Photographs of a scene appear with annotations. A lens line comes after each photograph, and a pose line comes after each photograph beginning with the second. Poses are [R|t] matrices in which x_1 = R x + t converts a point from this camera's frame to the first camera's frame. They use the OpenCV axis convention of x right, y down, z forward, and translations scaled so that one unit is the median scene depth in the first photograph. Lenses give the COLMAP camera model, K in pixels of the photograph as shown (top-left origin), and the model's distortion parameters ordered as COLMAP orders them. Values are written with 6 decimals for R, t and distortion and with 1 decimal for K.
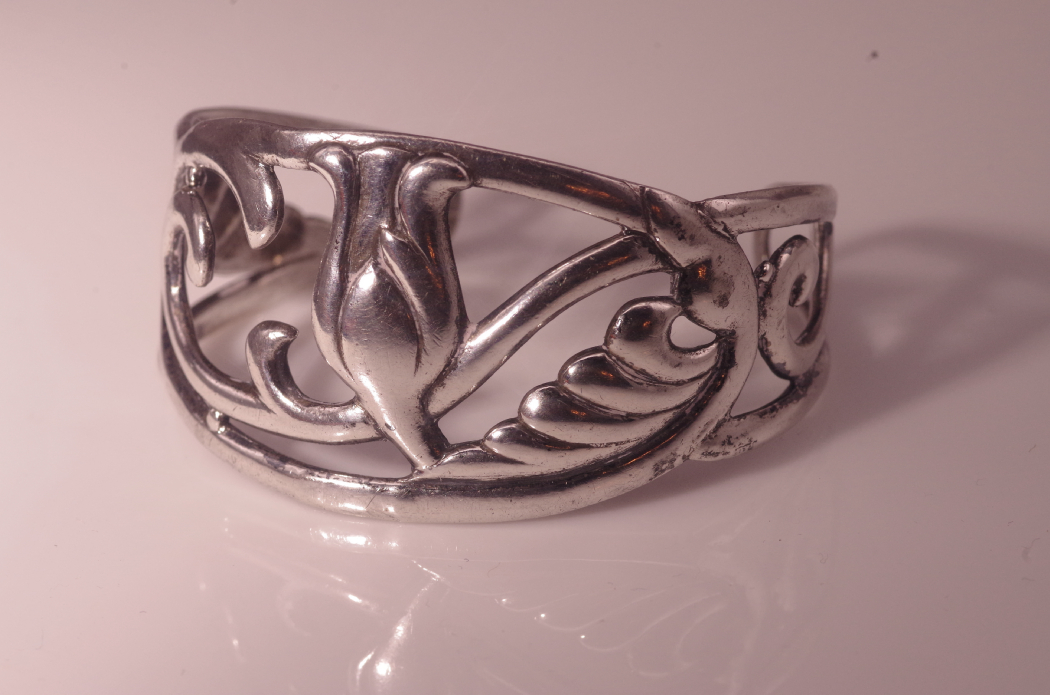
lens RADIAL K [[5470.5, 0, 526.1], [0, 5470.5, 347.4], [0, 0, 1]] dist [-0.204786, 0.000000]
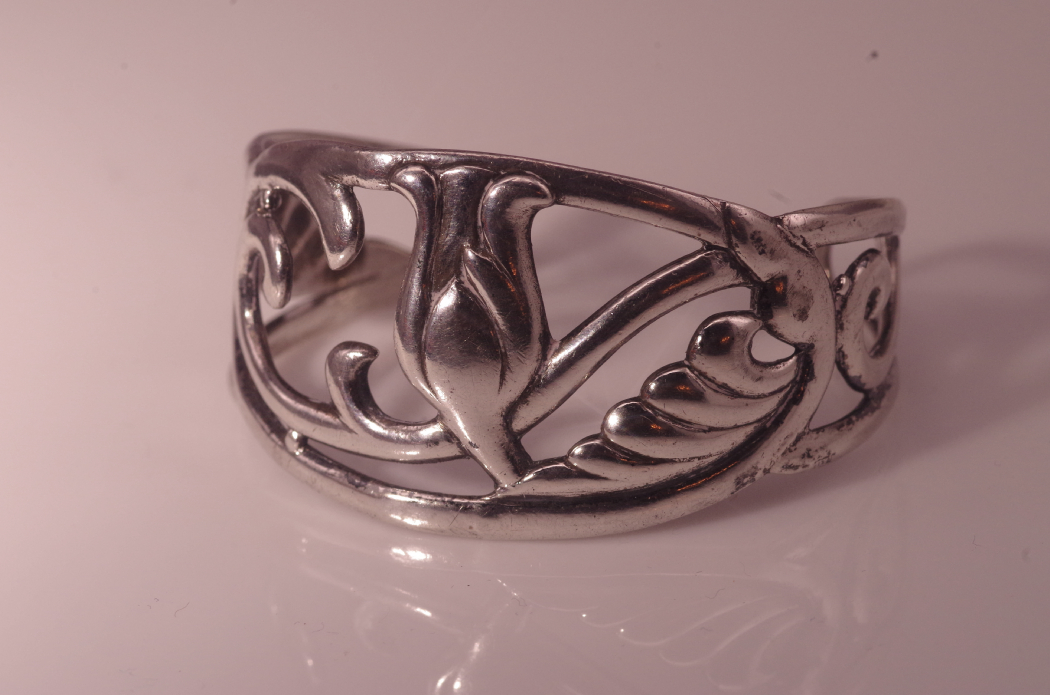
lens RADIAL K [[5470.5, 0, 524.7], [0, 5470.5, 347.1], [0, 0, 1]] dist [-0.204786, 0.000000]
pose [[0.999498, -0.014760, 0.028016, -0.043236], [0.014948, 0.999867, -0.006497, 0.003240], [-0.027916, 0.006913, 0.999586, -0.004561]]
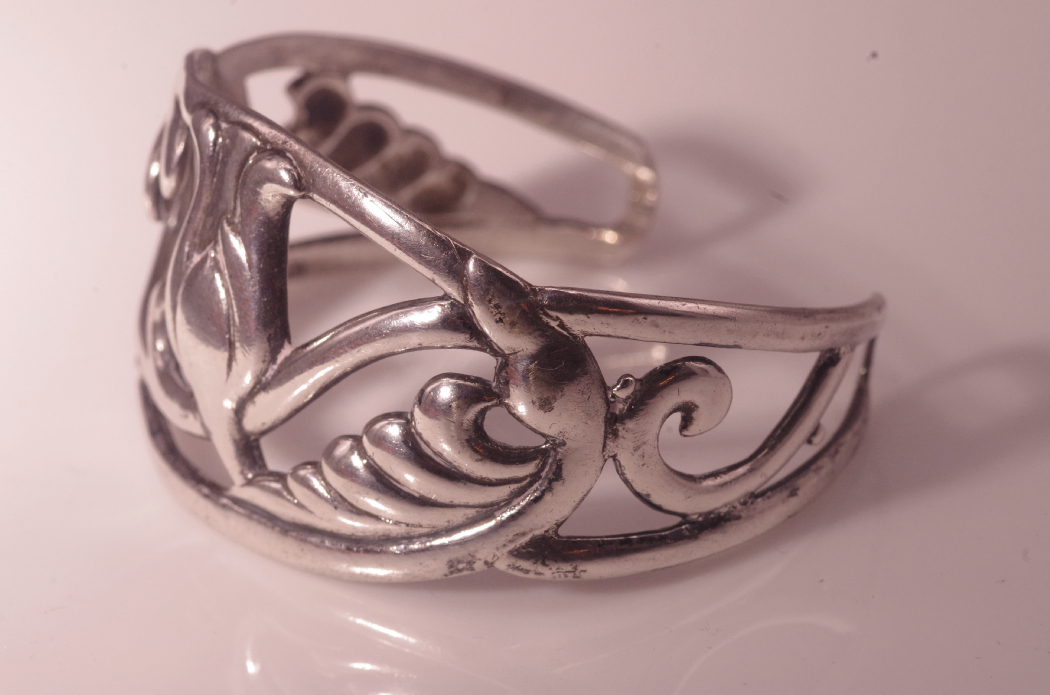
lens RADIAL K [[5470.5, 0, 524.8], [0, 5470.5, 347.4], [0, 0, 1]] dist [-0.204786, 0.000000]
pose [[0.810954, 0.288170, -0.509227, 0.469089], [-0.247614, 0.957558, 0.147548, -0.143337], [0.530133, 0.006438, 0.847890, 0.264465]]
